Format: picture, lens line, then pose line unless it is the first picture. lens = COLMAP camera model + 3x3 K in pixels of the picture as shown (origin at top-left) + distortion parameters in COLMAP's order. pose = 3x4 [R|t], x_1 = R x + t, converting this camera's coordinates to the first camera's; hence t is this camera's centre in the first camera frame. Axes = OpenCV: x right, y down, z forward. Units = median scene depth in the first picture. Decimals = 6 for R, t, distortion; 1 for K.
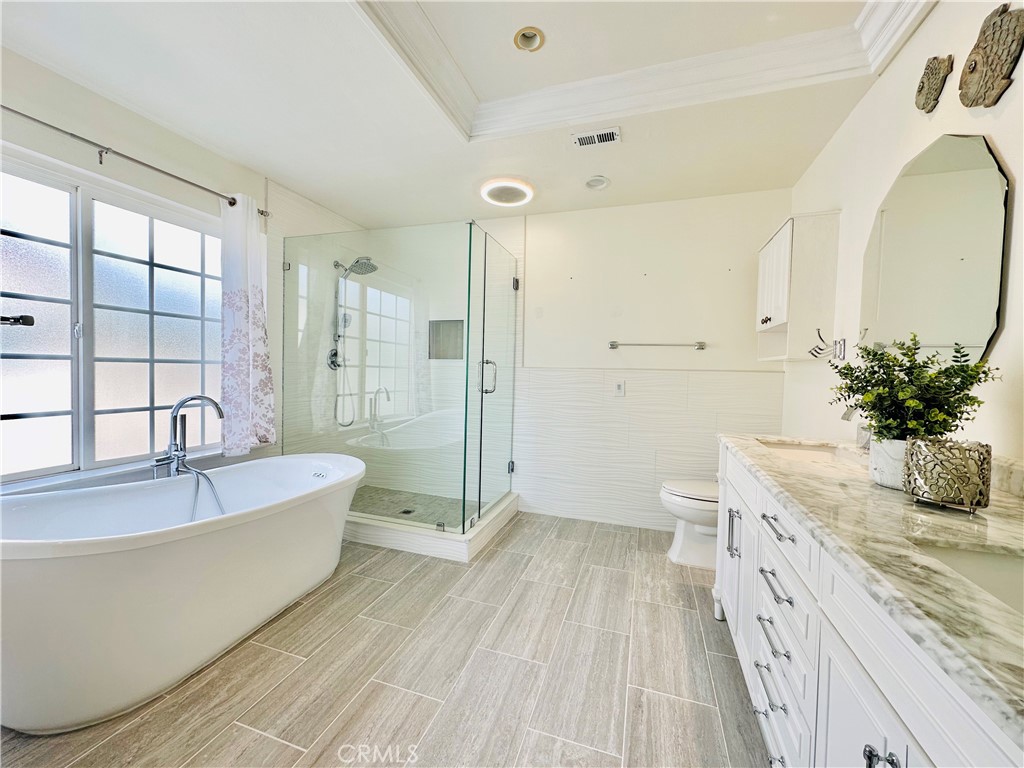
lens RADIAL K [[409.9, 0, 510.4], [0, 409.9, 385.1], [0, 0, 1]] dist [-0.000674, 0.001443]
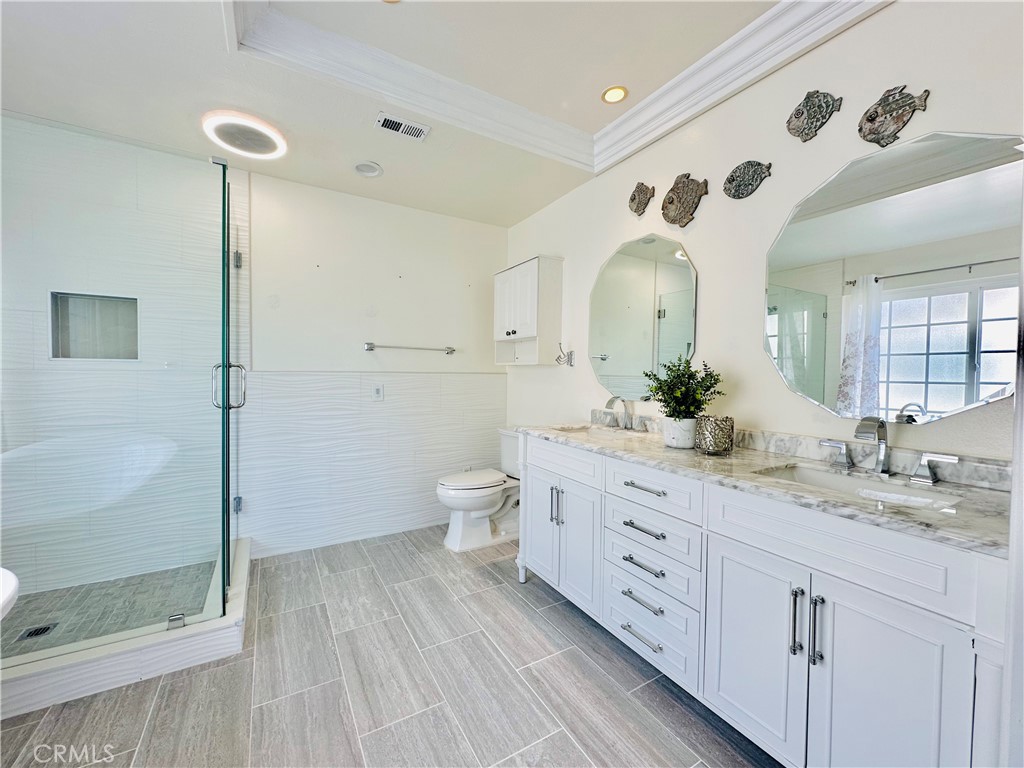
lens RADIAL K [[409.9, 0, 511.0], [0, 409.9, 384.9], [0, 0, 1]] dist [-0.000674, 0.001443]
pose [[0.655106, -0.034928, 0.754729, -0.360068], [0.031444, 0.999326, 0.018954, -0.026571], [-0.754882, 0.011315, 0.655763, 0.211031]]
